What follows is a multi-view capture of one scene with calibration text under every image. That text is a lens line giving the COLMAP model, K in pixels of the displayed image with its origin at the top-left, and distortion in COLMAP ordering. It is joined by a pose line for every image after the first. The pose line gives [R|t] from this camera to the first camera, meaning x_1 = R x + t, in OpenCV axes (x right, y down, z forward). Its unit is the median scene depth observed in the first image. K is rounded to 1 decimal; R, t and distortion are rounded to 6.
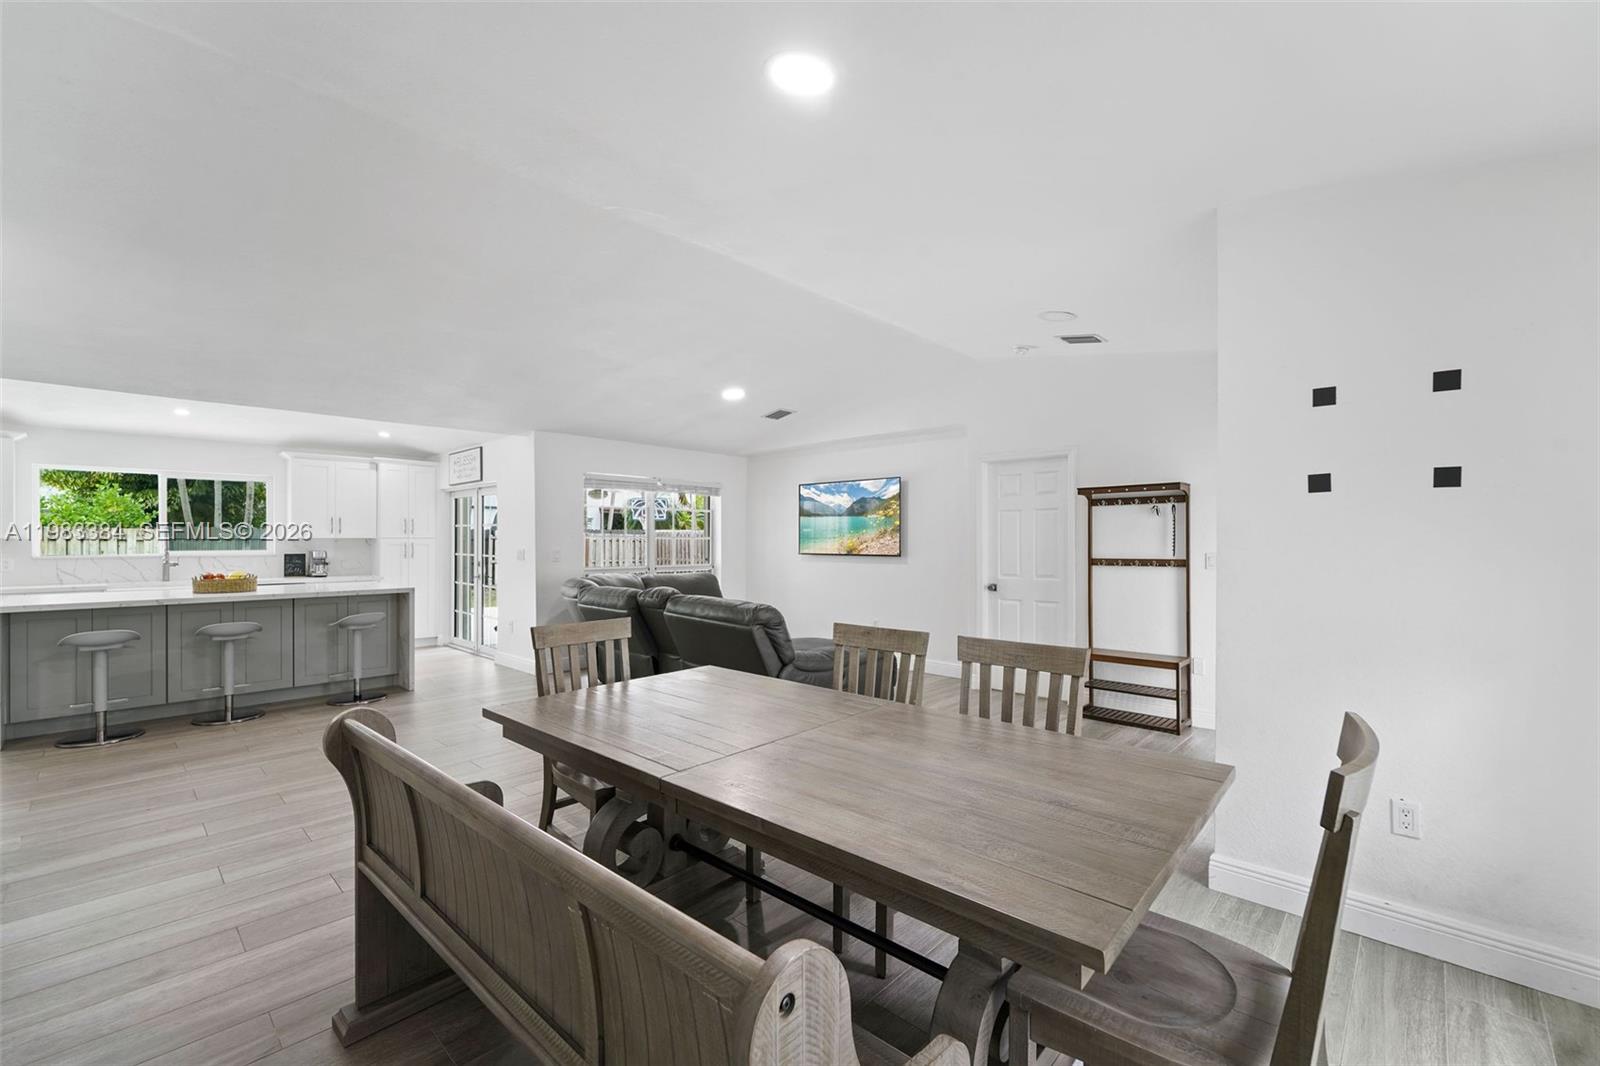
lens RADIAL K [[653.6, 0, 795.2], [0, 653.6, 542.2], [0, 0, 1]] dist [0.012753, -0.007143]
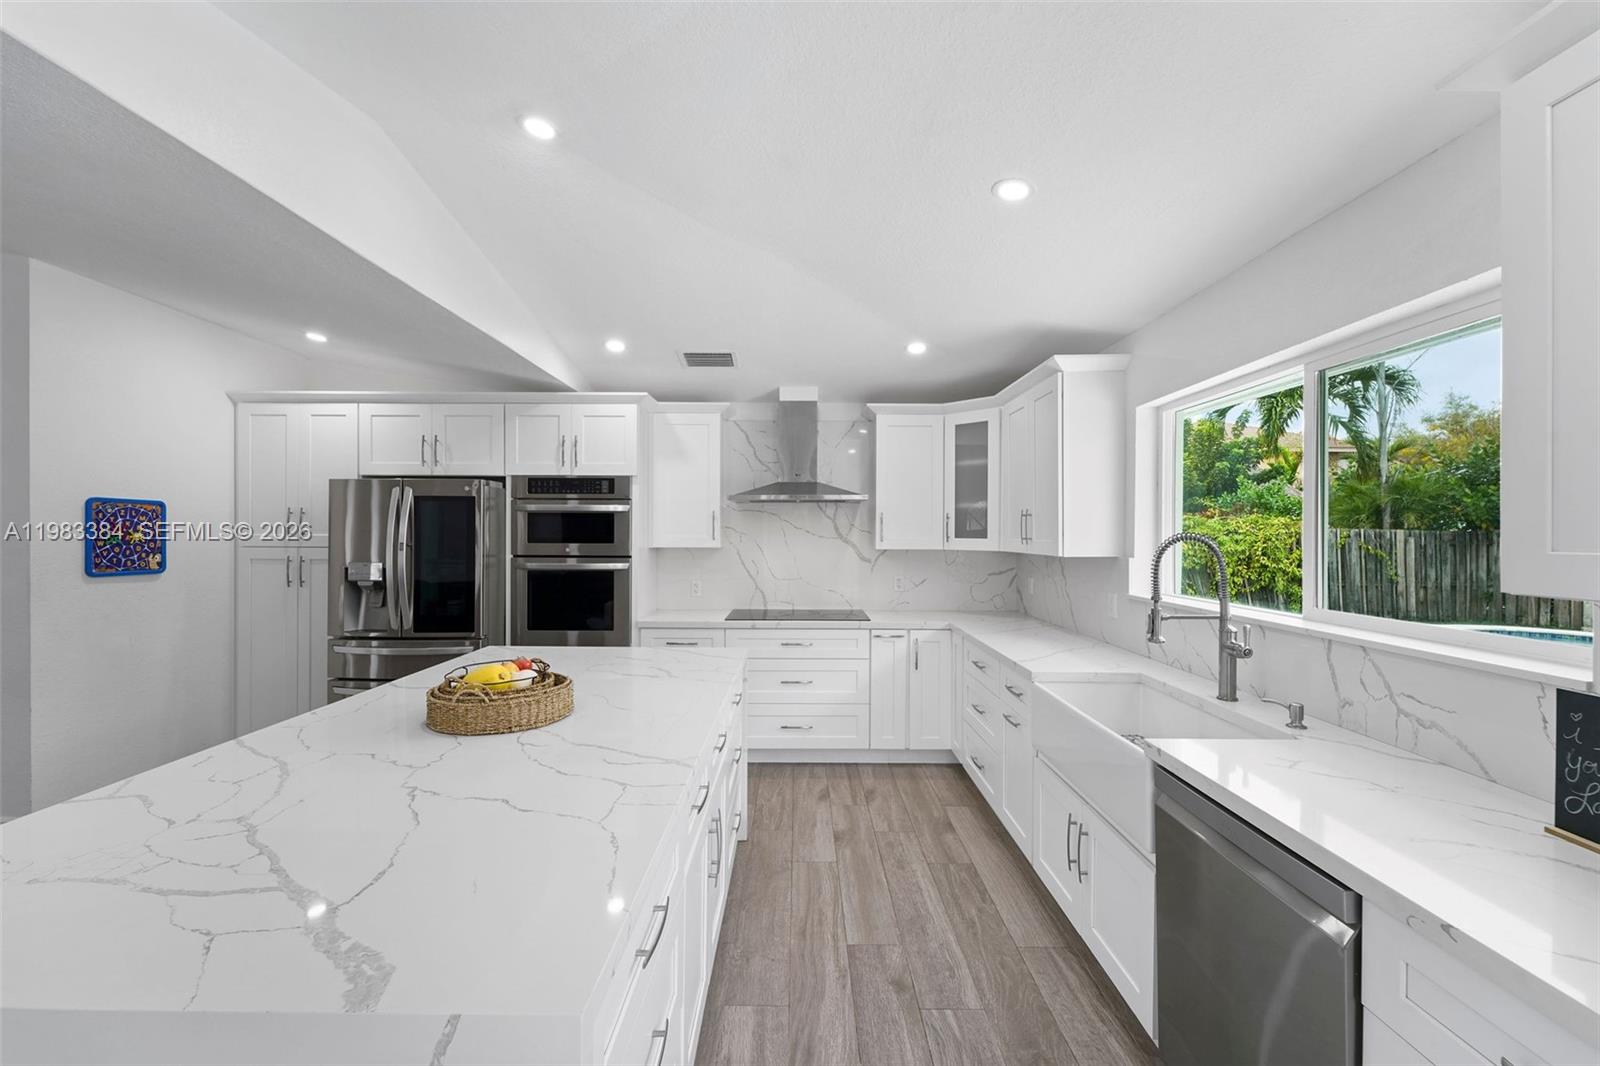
lens RADIAL K [[658.8, 0, 798.8], [0, 658.8, 529.3], [0, 0, 1]] dist [0.005647, -0.000250]
pose [[-0.731878, -0.003347, -0.681428, -0.538285], [-0.003061, 0.999994, -0.001624, -0.021917], [0.681429, 0.000897, -0.731883, 1.016768]]
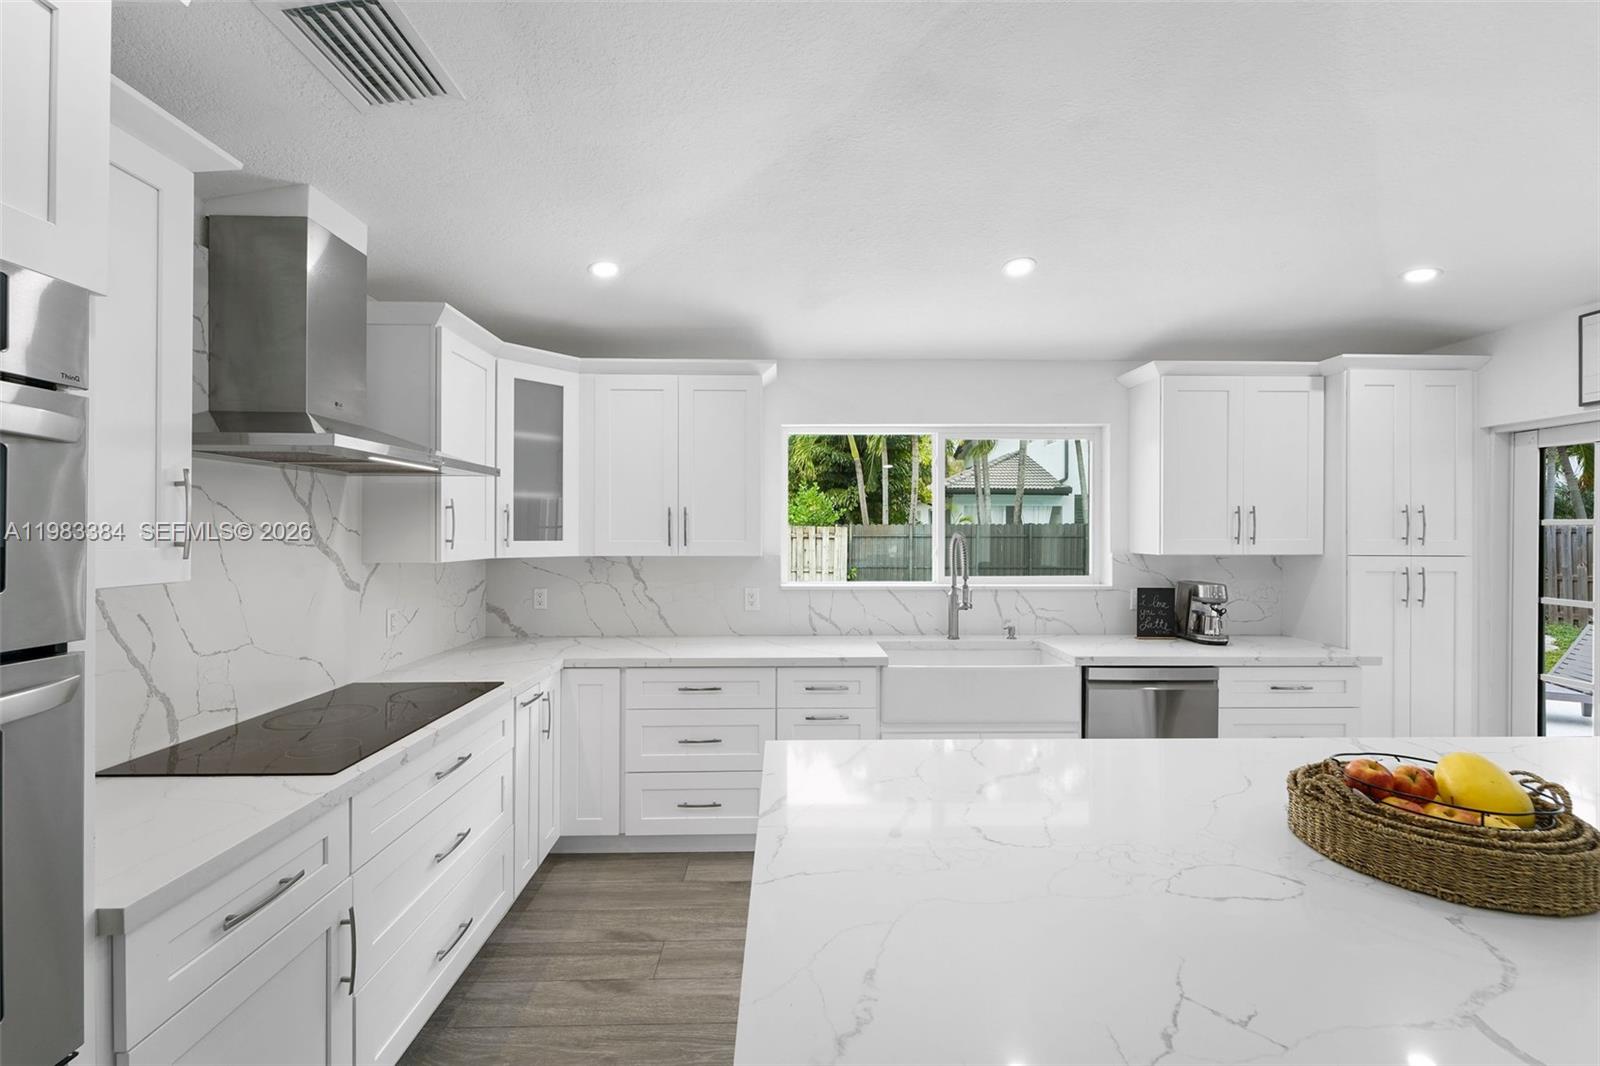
lens RADIAL K [[658.8, 0, 798.8], [0, 658.8, 529.3], [0, 0, 1]] dist [0.005647, -0.000250]
pose [[0.700765, -0.002753, -0.713387, -0.628241], [-0.002757, 0.999975, -0.006567, -0.020317], [0.713387, 0.006569, 0.700739, 0.515450]]
